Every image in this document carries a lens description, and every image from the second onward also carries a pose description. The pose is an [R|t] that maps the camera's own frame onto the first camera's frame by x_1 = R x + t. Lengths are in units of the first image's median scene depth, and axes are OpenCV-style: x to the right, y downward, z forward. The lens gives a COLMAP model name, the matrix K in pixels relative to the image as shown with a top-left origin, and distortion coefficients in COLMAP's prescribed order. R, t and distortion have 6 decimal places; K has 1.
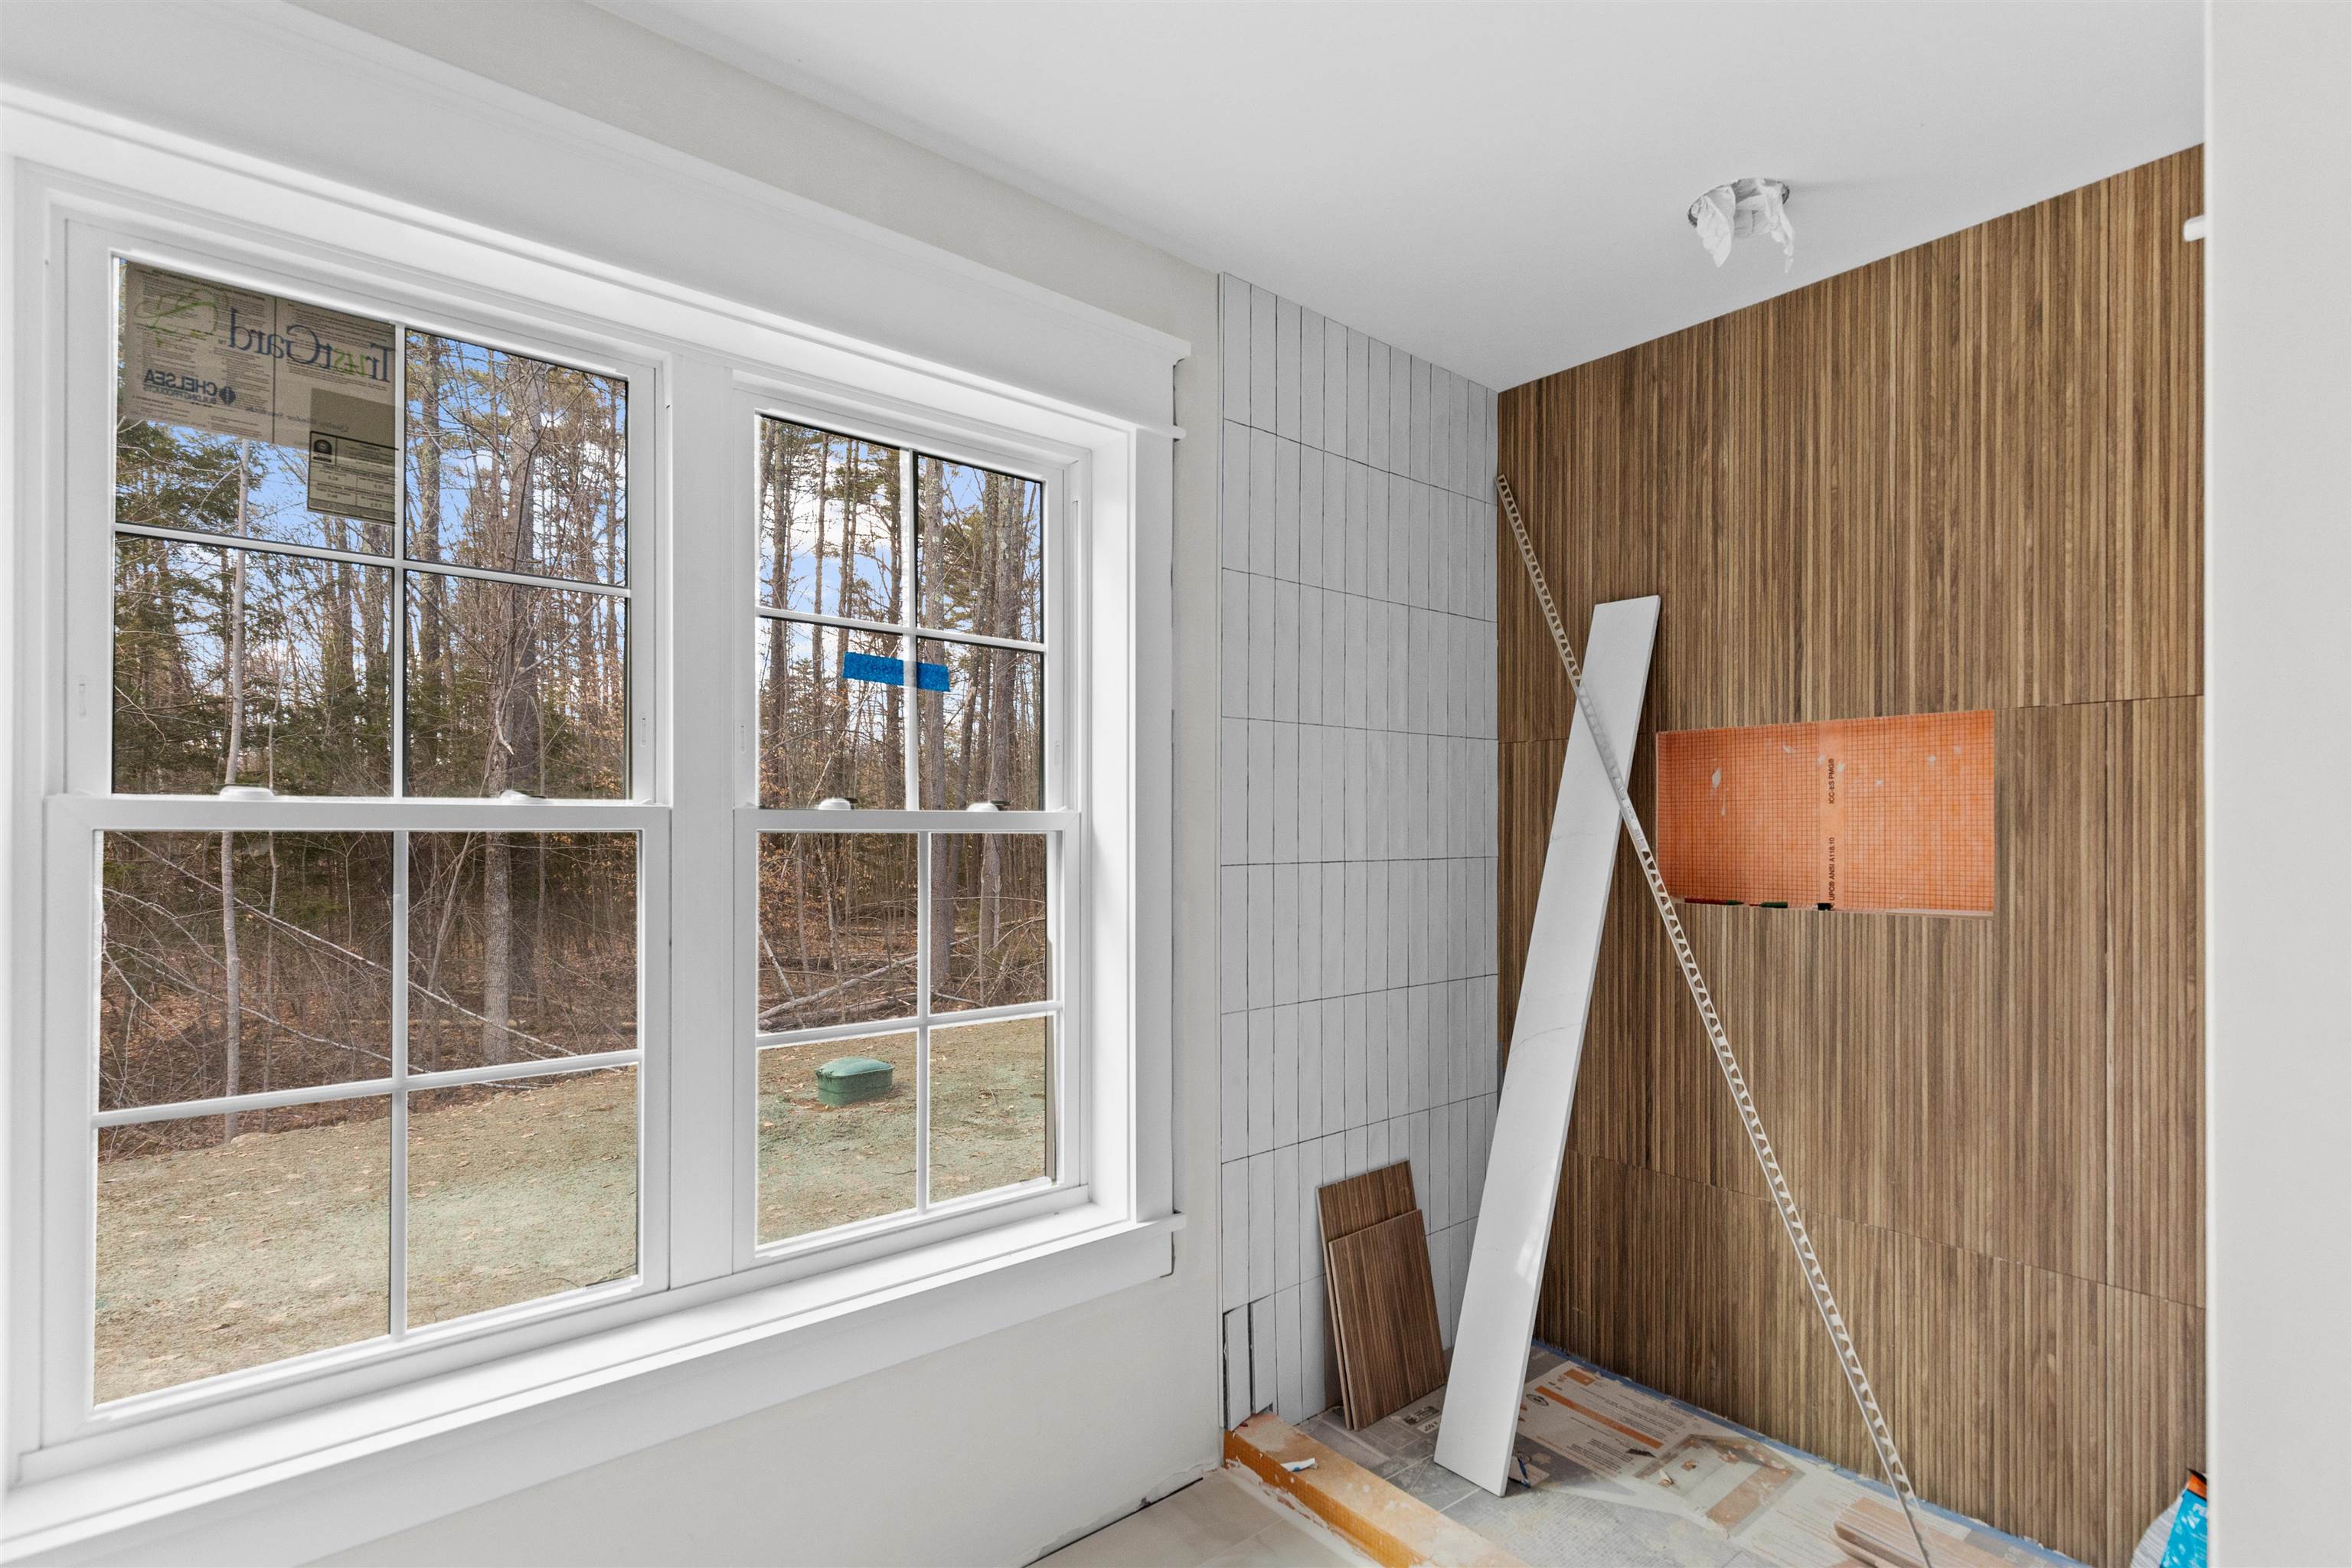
lens RADIAL K [[1080.7, 0, 1177.7], [0, 1080.7, 821.0], [0, 0, 1]] dist [0.001203, -0.000188]
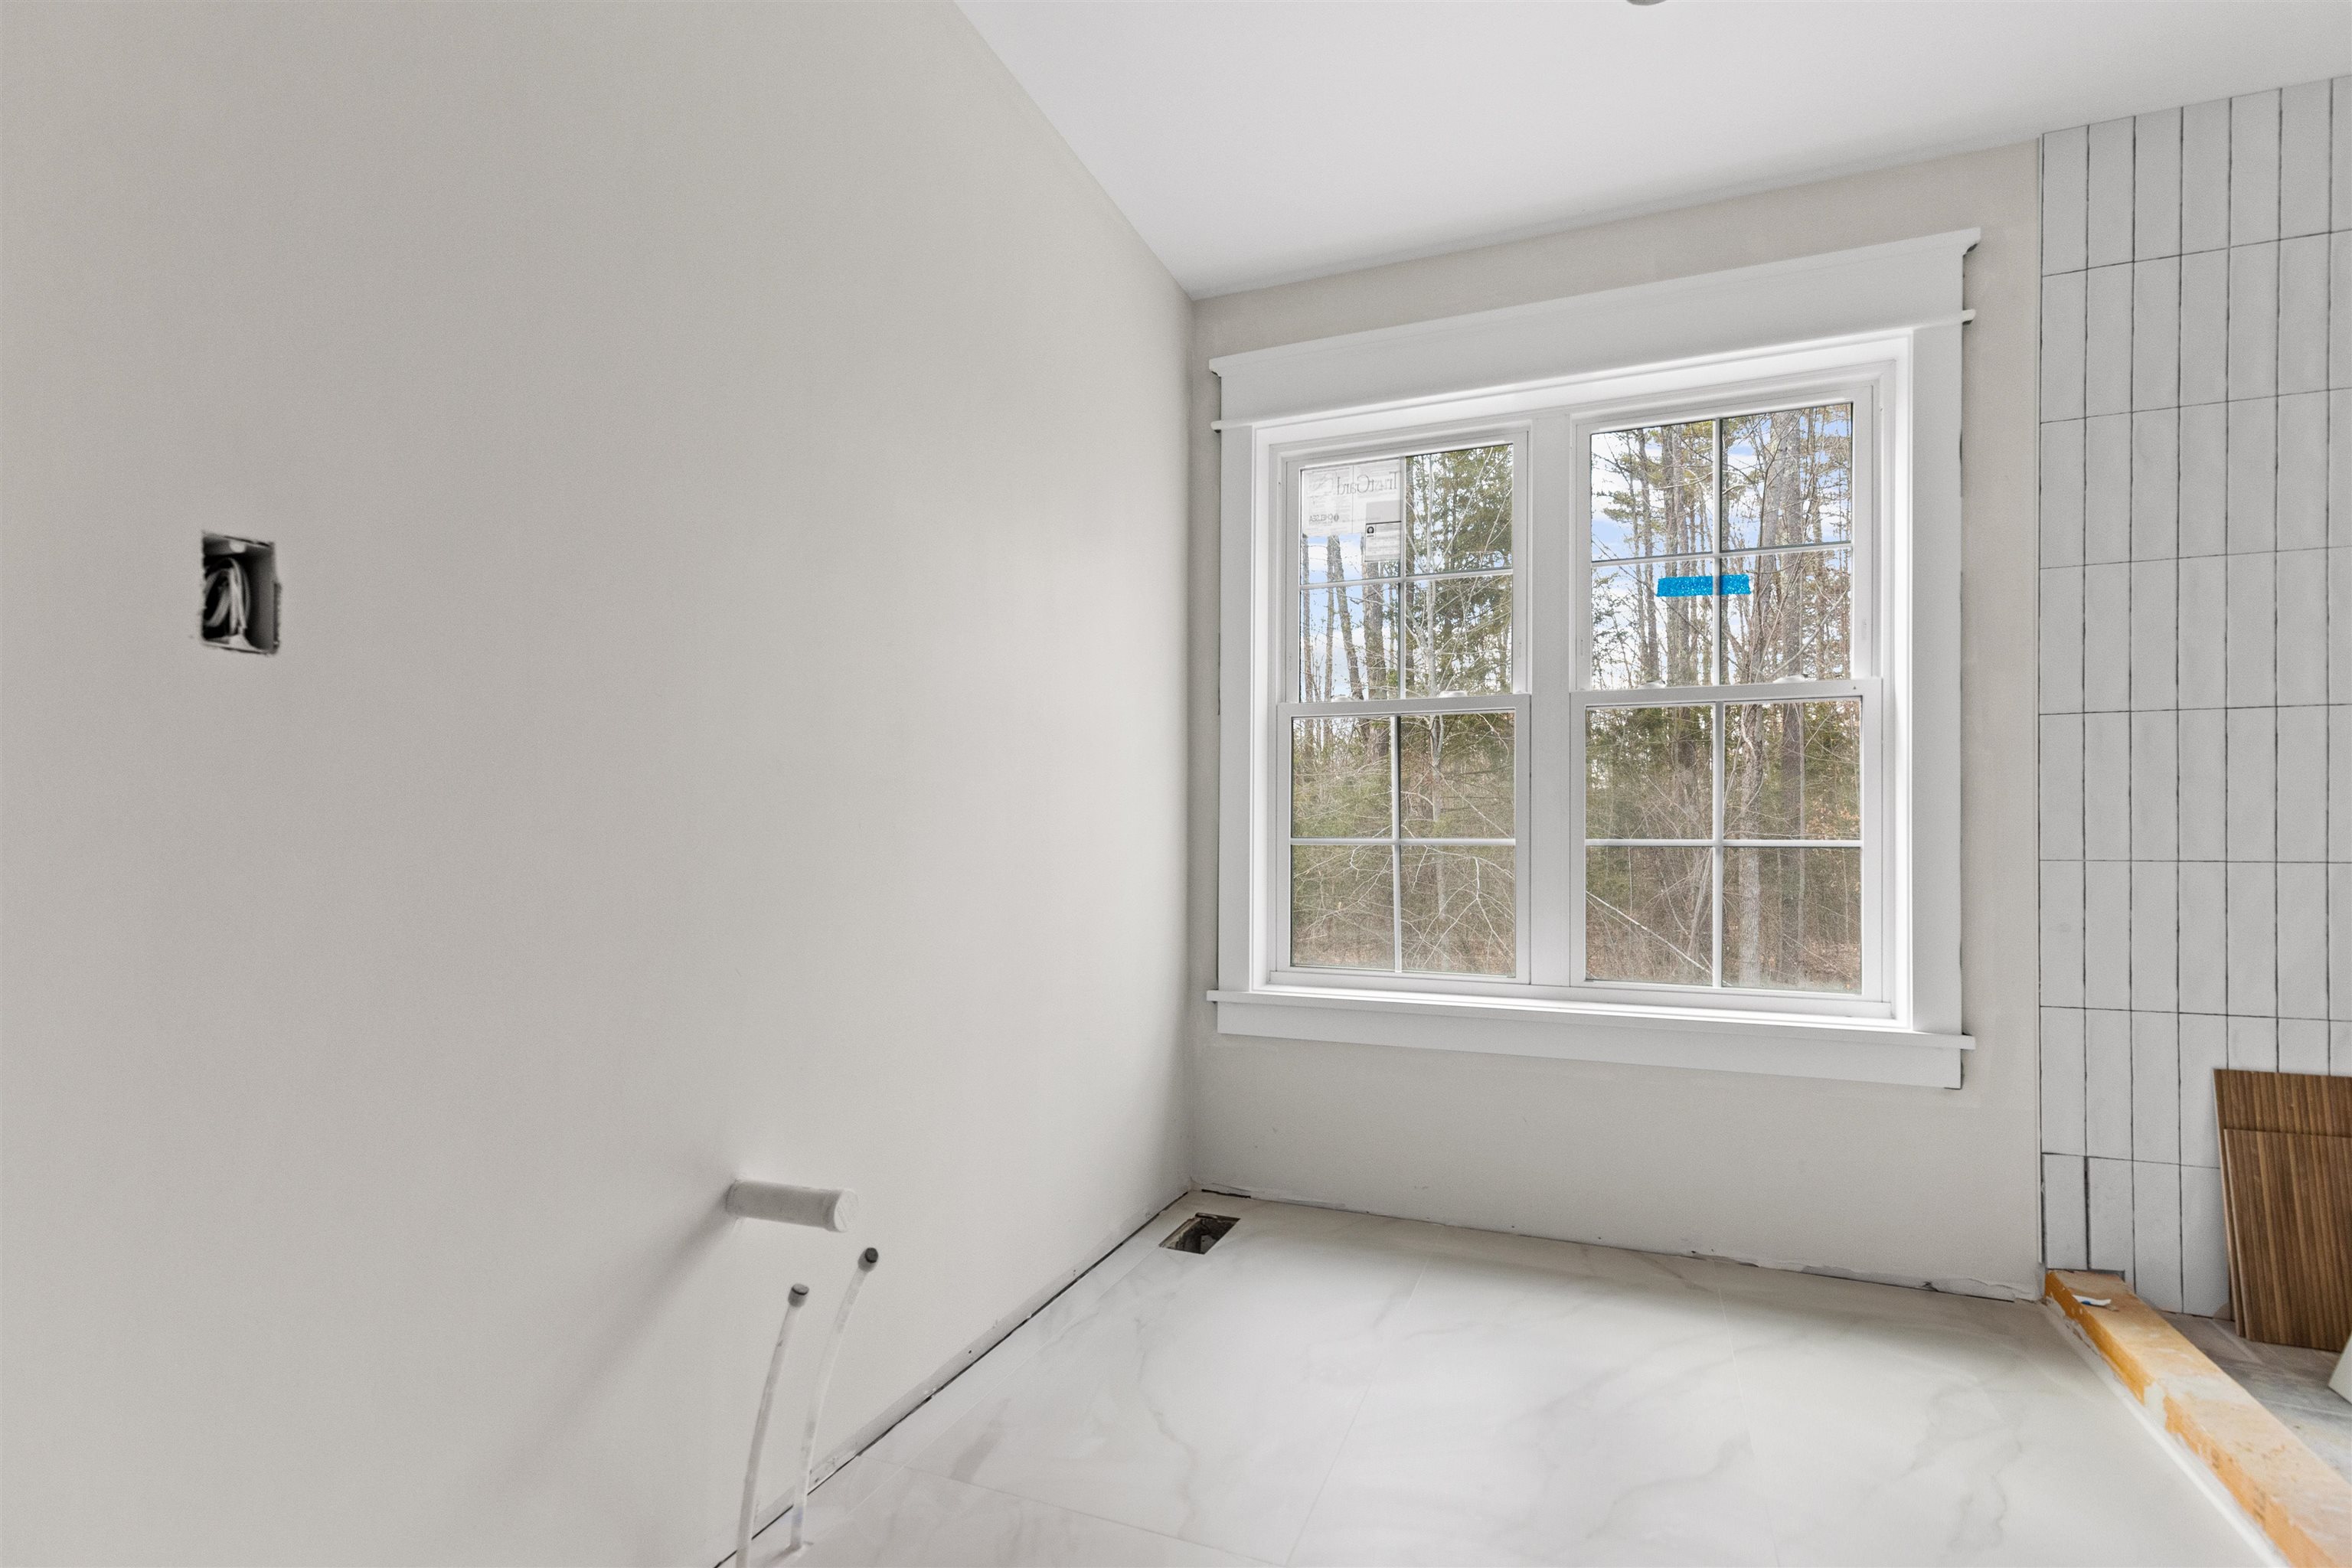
lens RADIAL K [[1080.7, 0, 1177.7], [0, 1080.7, 821.0], [0, 0, 1]] dist [0.001203, -0.000188]
pose [[0.473963, -0.006516, -0.880521, 0.564317], [0.004010, 0.999978, -0.005241, 0.146403], [0.880536, -0.001046, 0.473979, -0.205361]]
